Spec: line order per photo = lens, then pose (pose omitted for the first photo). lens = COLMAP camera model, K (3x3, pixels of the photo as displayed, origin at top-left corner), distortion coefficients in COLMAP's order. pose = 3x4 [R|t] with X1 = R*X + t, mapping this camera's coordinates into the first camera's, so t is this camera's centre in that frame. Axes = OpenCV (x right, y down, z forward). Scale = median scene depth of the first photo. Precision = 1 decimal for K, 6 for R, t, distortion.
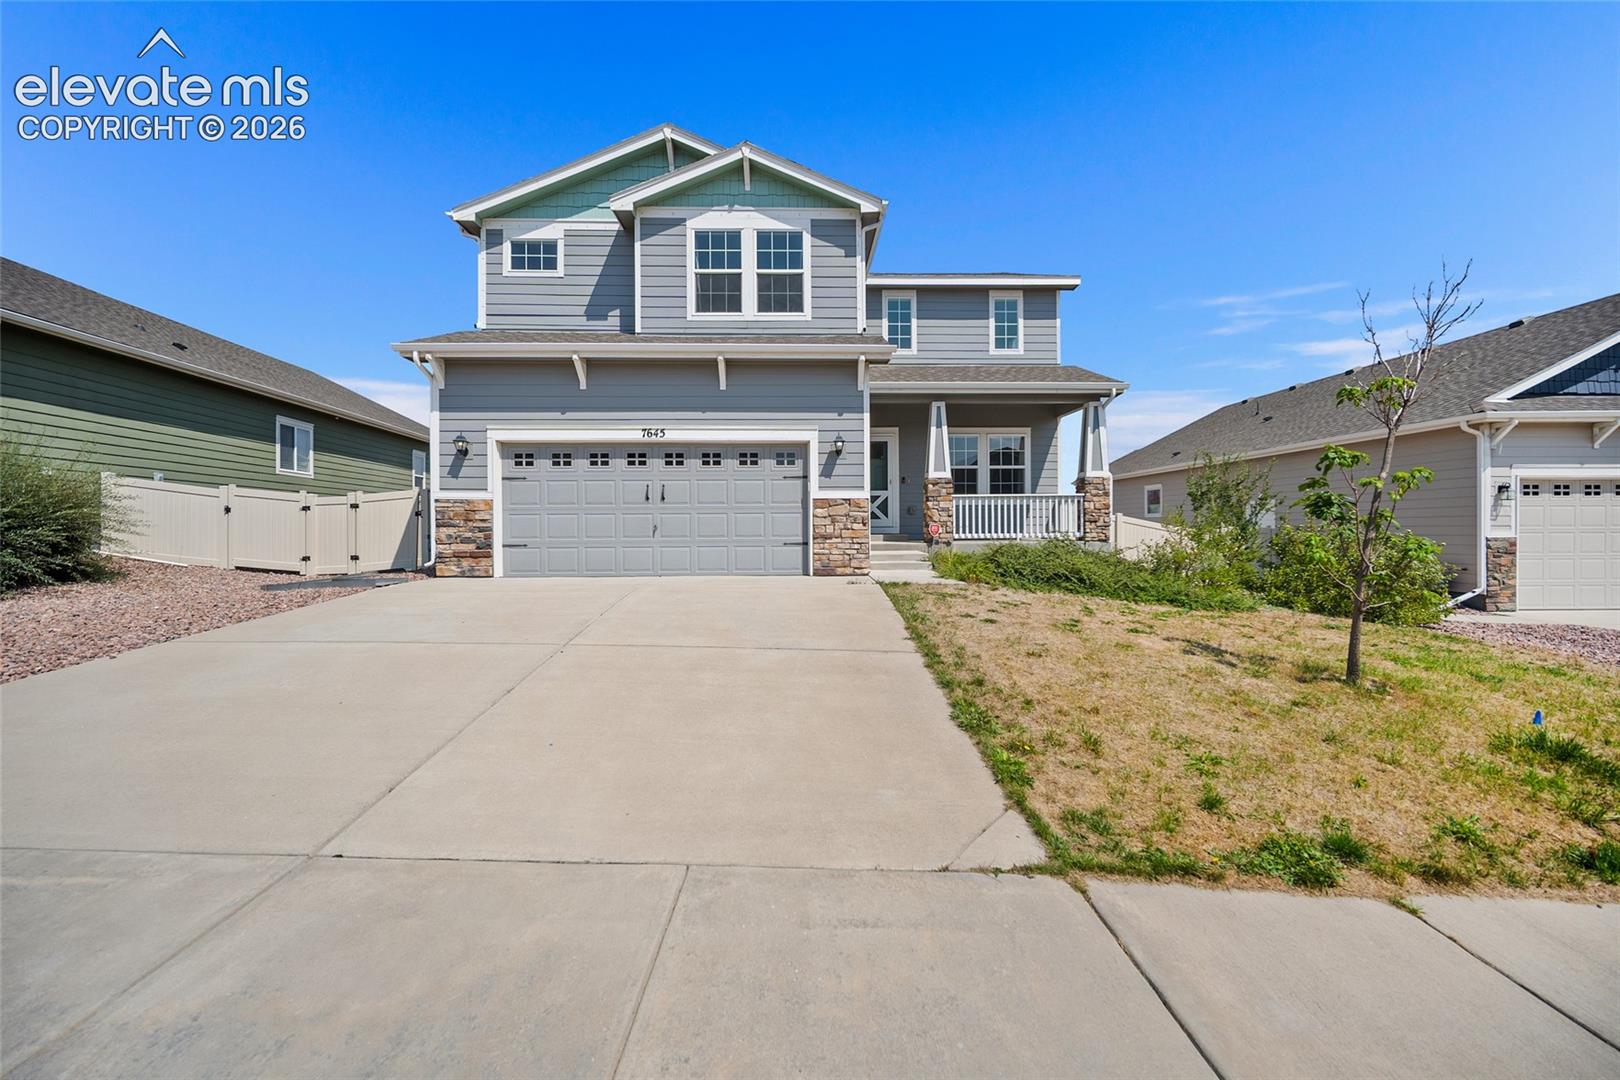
lens RADIAL K [[637.9, 0, 818.6], [0, 637.9, 535.1], [0, 0, 1]] dist [-0.002451, 0.000171]
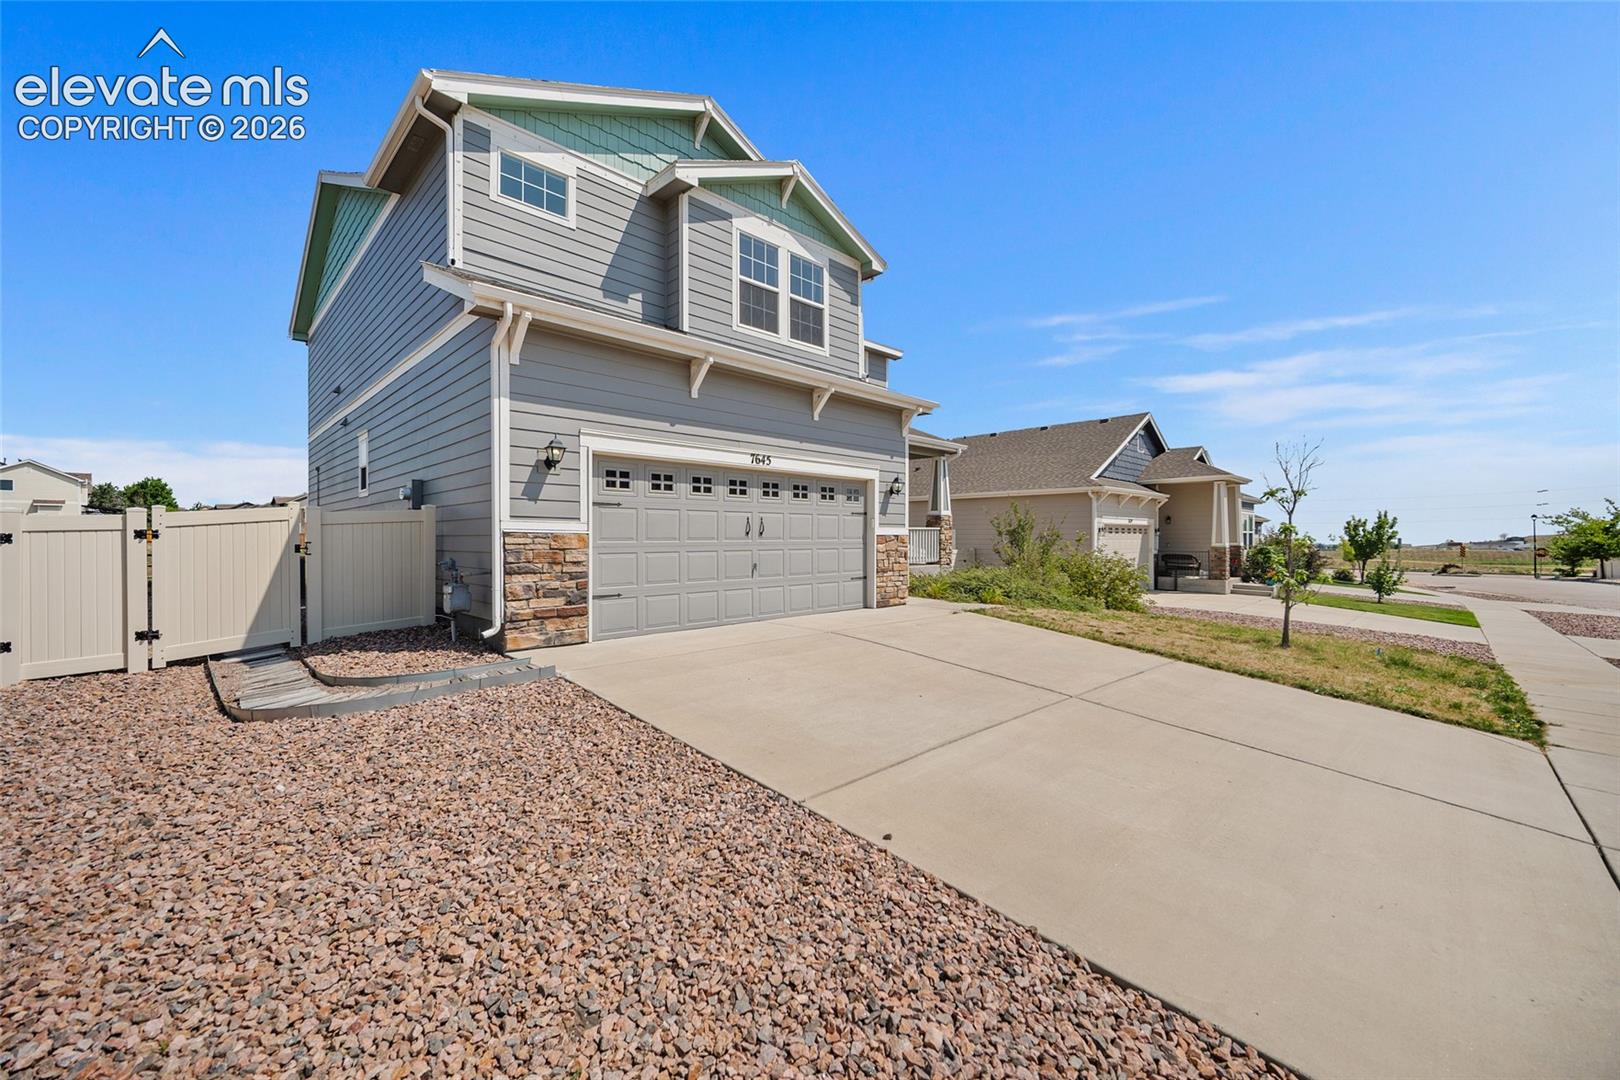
lens RADIAL K [[637.9, 0, 809.8], [0, 637.9, 543.4], [0, 0, 1]] dist [-0.002451, 0.000171]
pose [[0.727782, -0.002437, 0.685804, -0.799593], [0.003945, 0.999992, -0.000632, -0.041997], [-0.685797, 0.003165, 0.727786, 0.305242]]
